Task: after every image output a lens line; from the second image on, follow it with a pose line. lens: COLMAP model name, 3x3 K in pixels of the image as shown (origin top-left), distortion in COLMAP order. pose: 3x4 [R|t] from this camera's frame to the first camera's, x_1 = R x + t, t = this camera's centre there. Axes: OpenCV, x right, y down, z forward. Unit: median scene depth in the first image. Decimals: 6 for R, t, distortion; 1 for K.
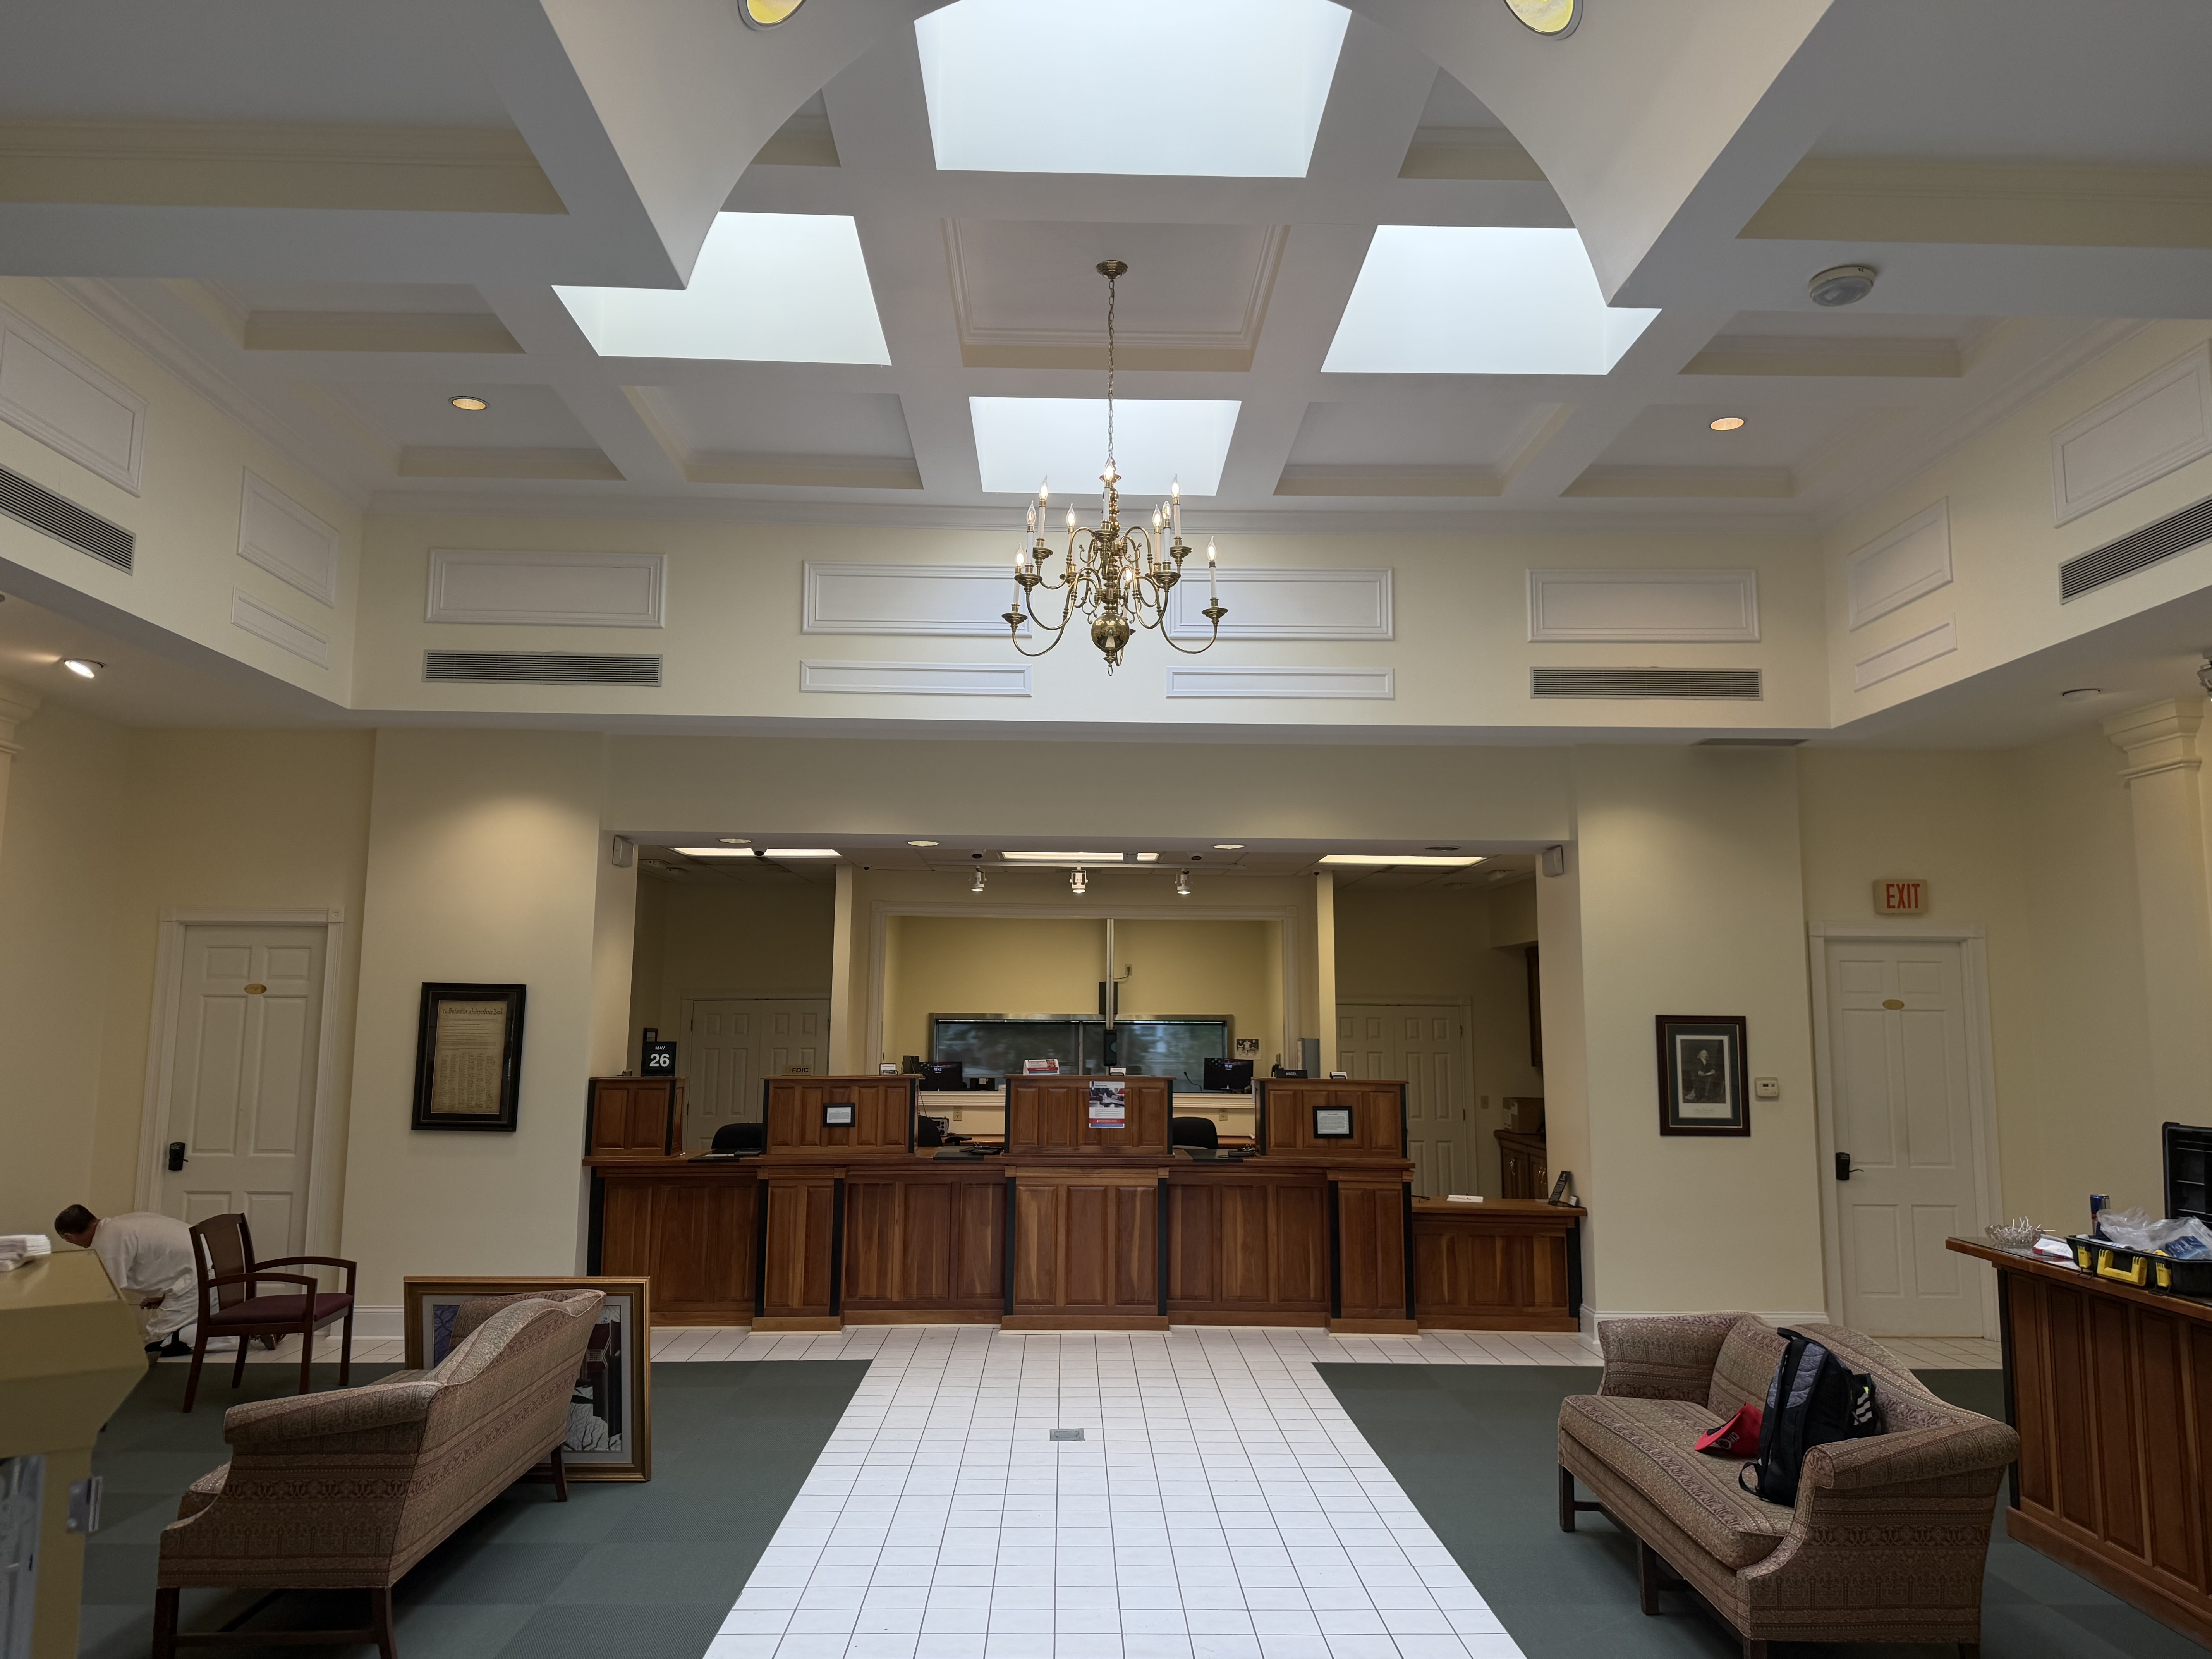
lens RADIAL K [[1543.4, 0, 1106.0], [0, 1543.4, 829.5], [0, 0, 1]] dist [0.154275, -0.181484]
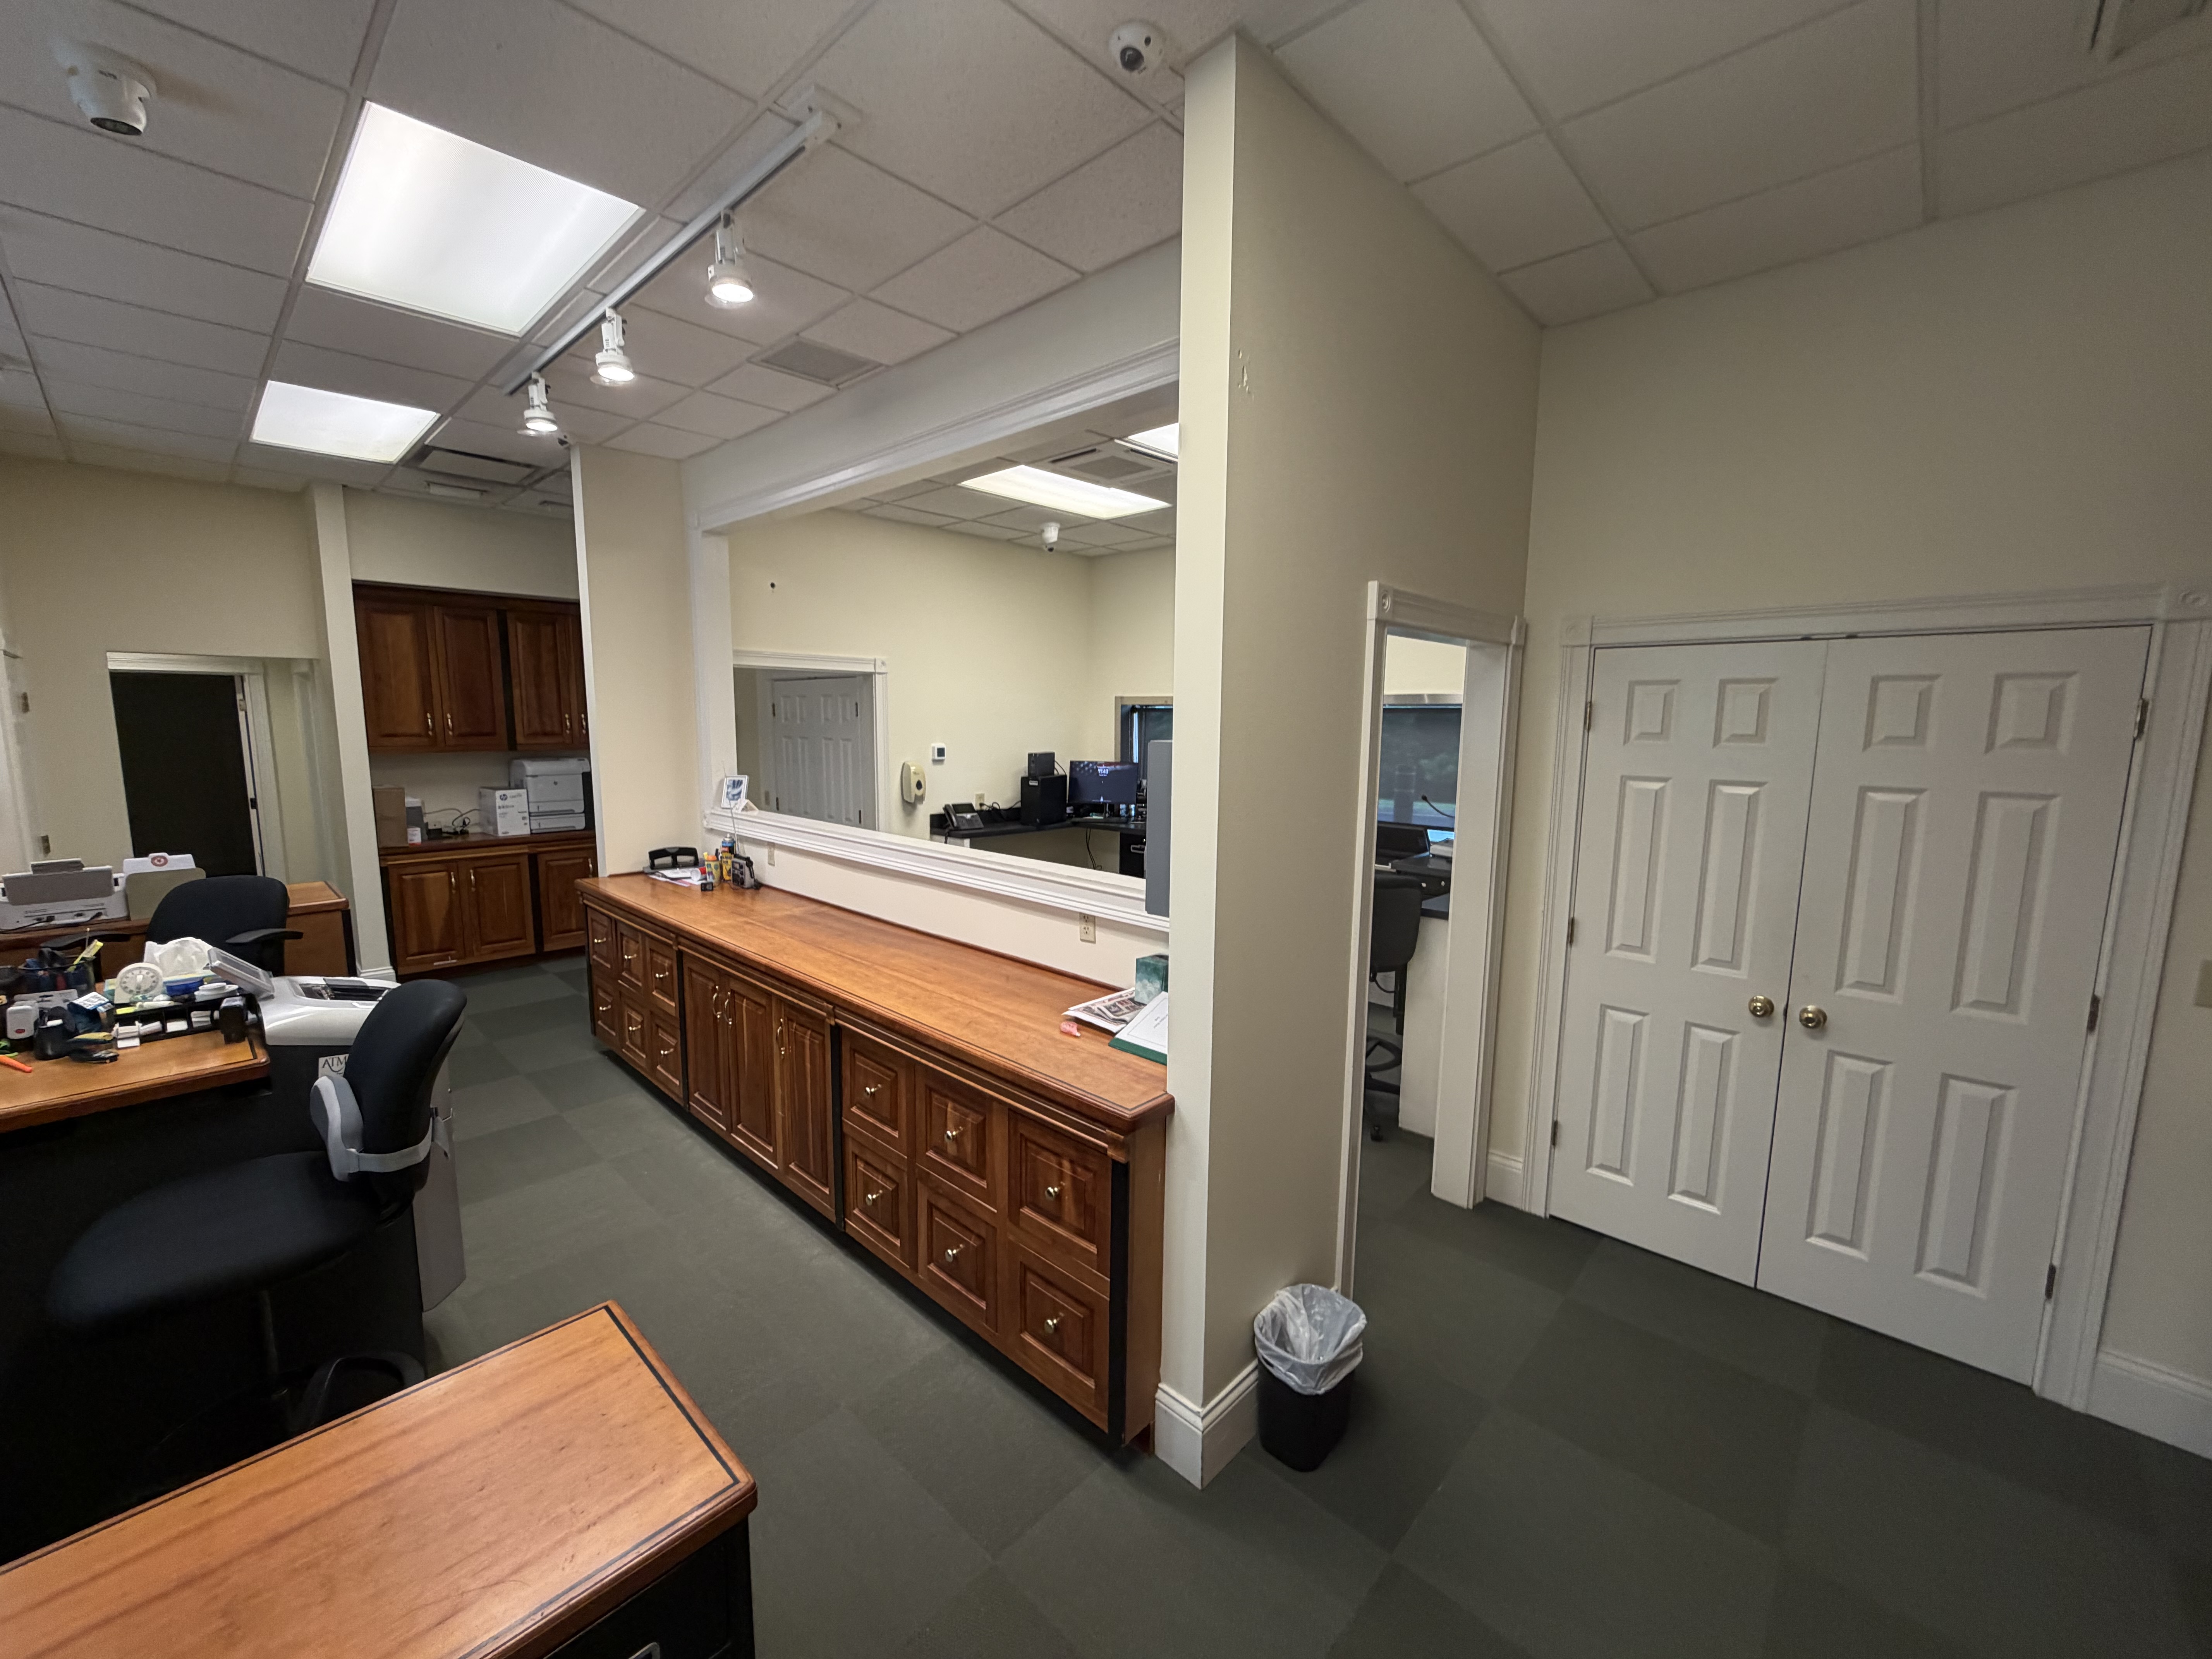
lens RADIAL K [[880.7, 0, 1106.0], [0, 880.7, 829.5], [0, 0, 1]] dist [-0.001620, -0.000623]
pose [[0.713437, 0.089550, -0.694974, 0.310043], [0.083861, 0.973760, 0.211562, 0.149438], [0.695683, -0.209217, 0.687207, 1.138868]]
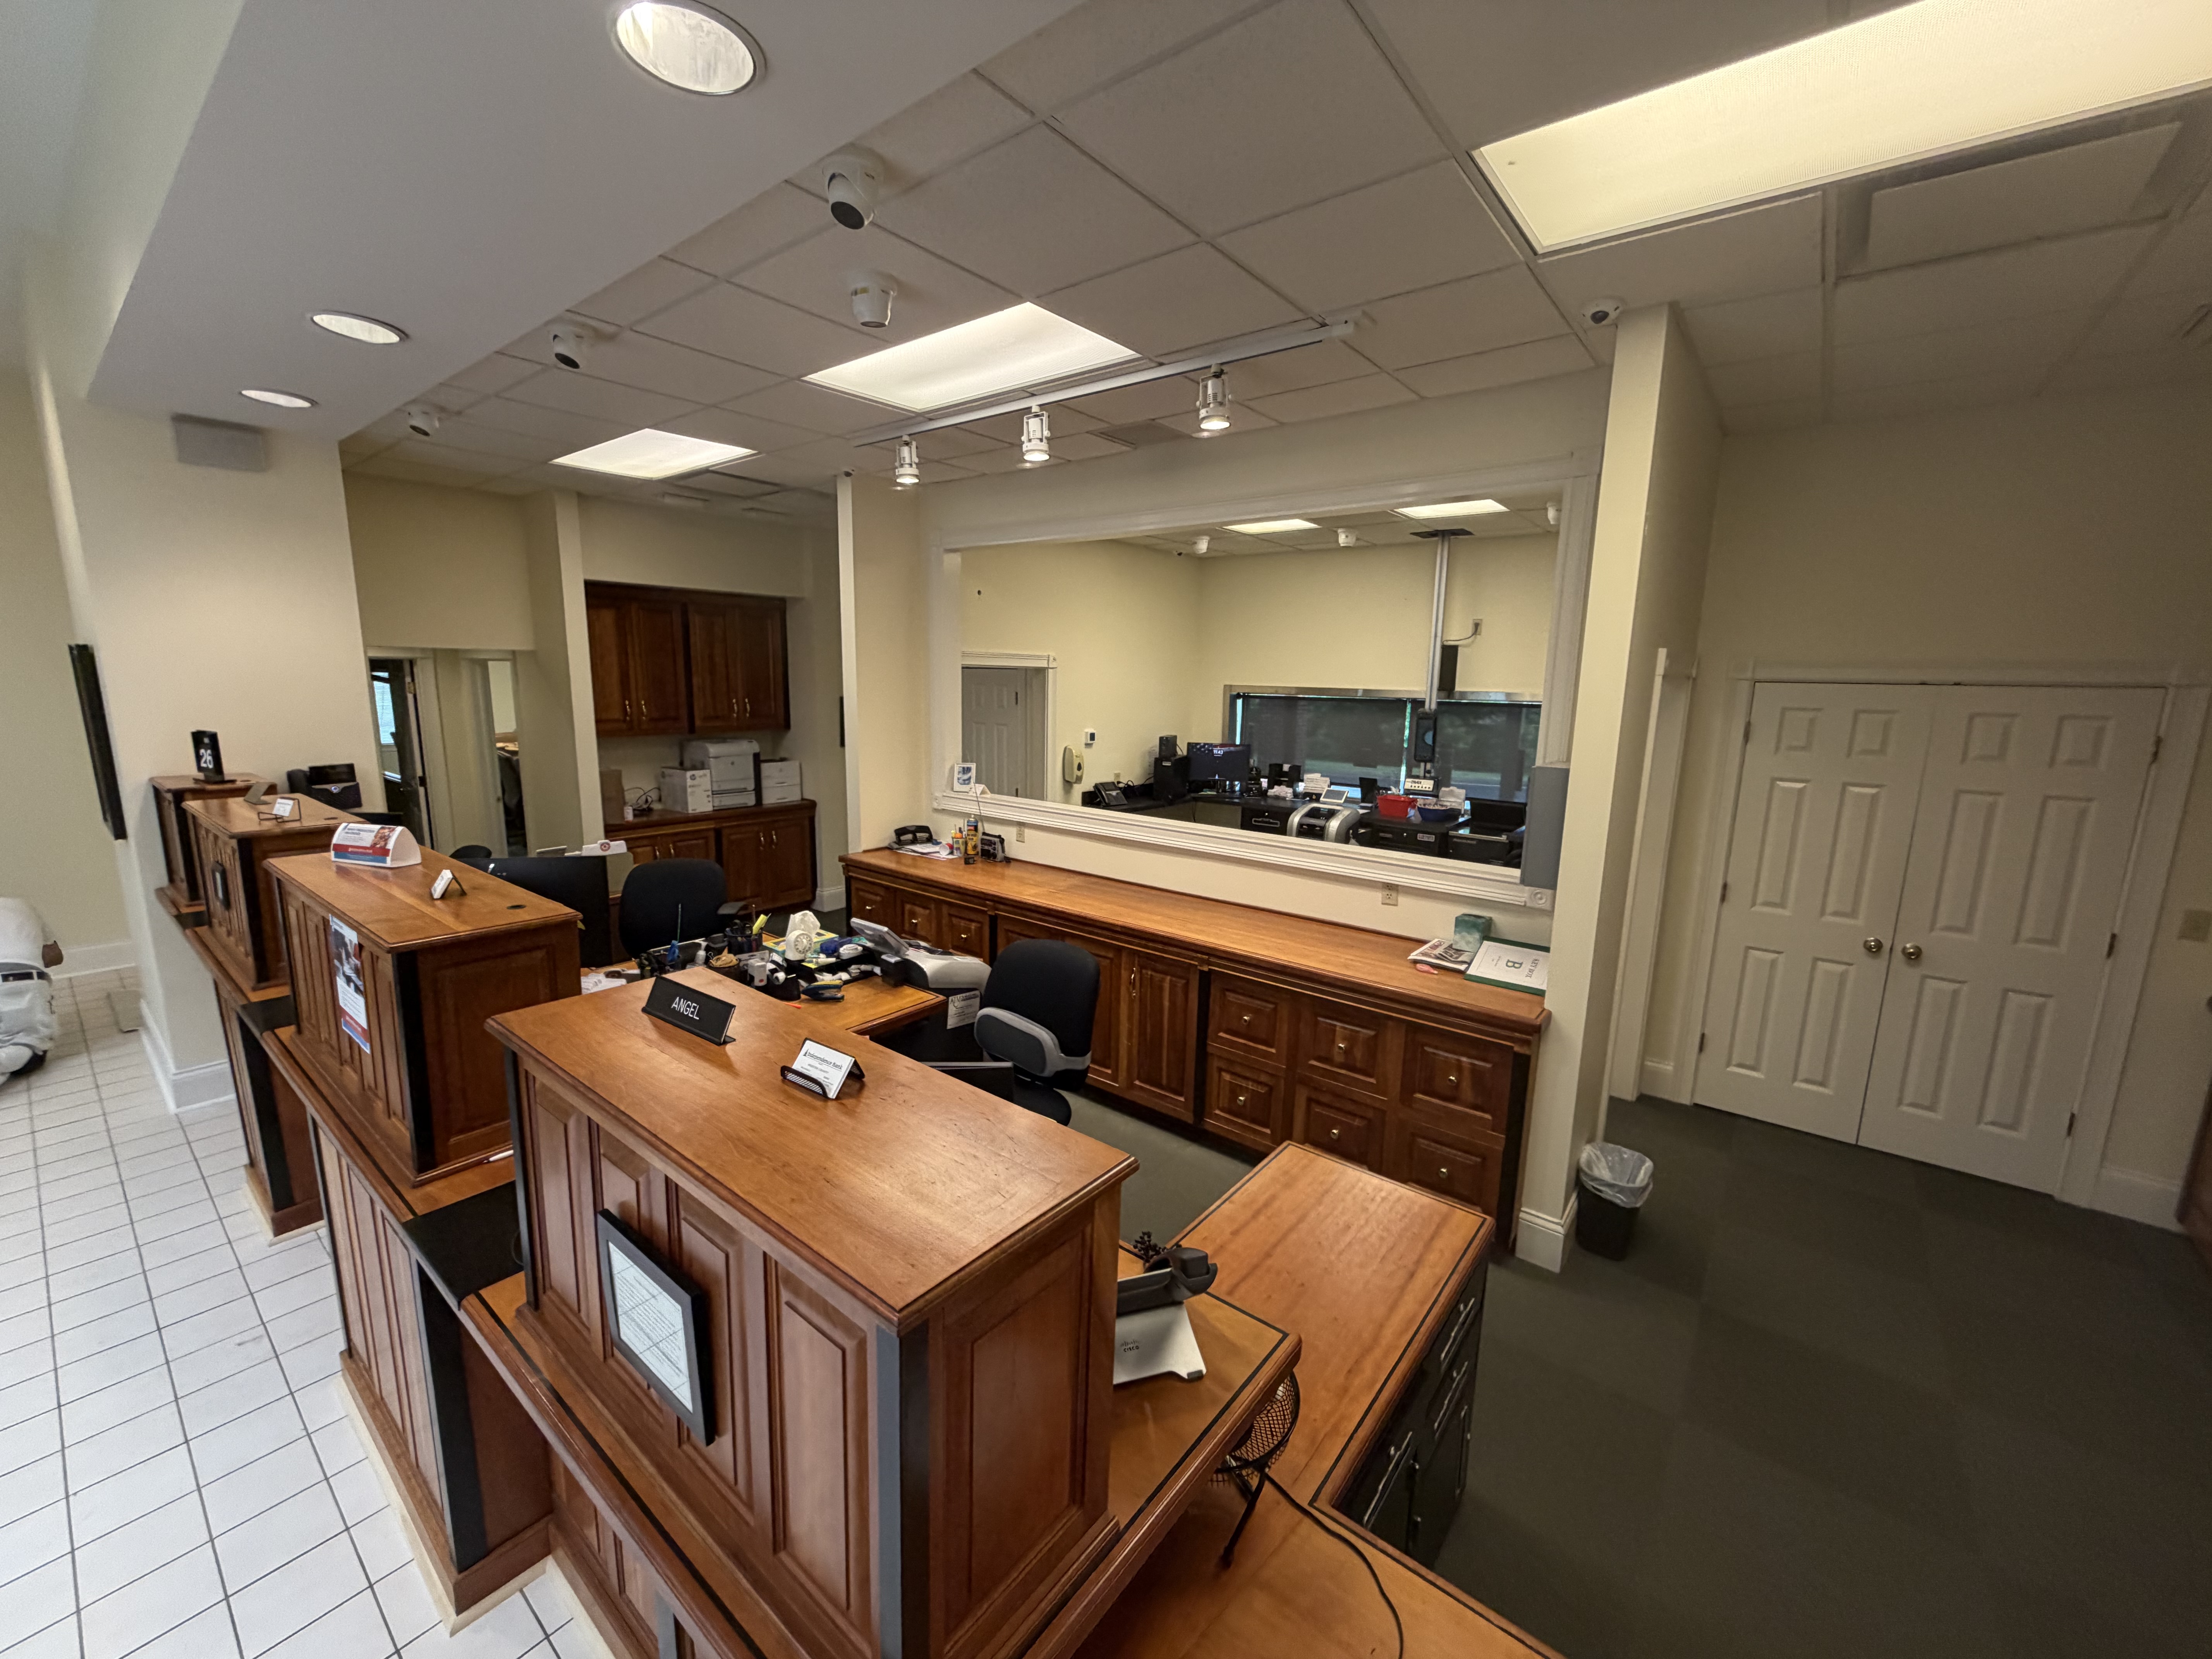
lens RADIAL K [[880.7, 0, 1106.0], [0, 880.7, 829.5], [0, 0, 1]] dist [-0.001620, -0.000623]
pose [[0.765989, 0.118275, -0.631879, 0.248455], [0.068708, 0.962236, 0.263402, 0.104671], [0.639171, -0.245179, 0.728936, 0.972608]]
